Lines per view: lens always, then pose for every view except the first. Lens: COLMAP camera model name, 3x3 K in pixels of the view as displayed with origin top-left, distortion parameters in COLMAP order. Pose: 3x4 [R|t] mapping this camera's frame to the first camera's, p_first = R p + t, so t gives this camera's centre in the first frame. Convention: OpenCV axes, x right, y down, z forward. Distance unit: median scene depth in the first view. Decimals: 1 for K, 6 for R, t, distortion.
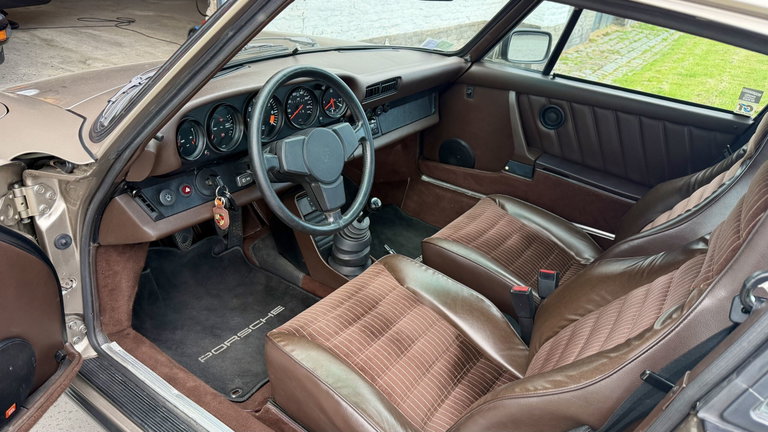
lens RADIAL K [[524.5, 0, 382.0], [0, 524.5, 226.9], [0, 0, 1]] dist [0.071566, -0.097230]
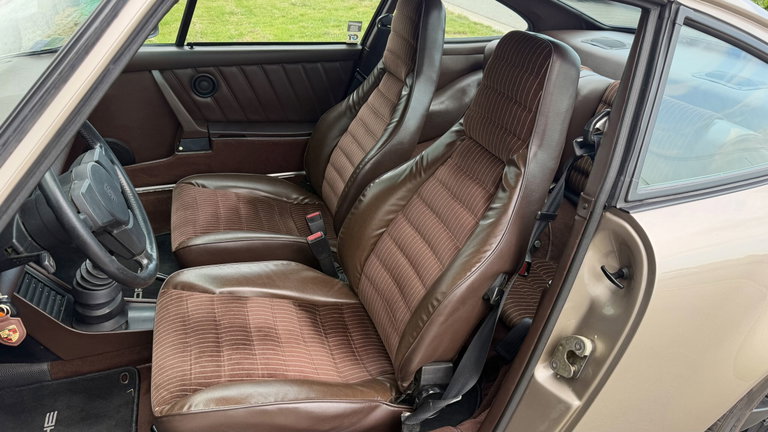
lens RADIAL K [[524.5, 0, 382.0], [0, 524.5, 226.9], [0, 0, 1]] dist [0.071566, -0.097230]
pose [[0.602321, -0.443082, 0.663994, -0.275626], [0.391189, 0.888918, 0.238319, -0.079309], [-0.695831, 0.116203, 0.708743, 0.083327]]
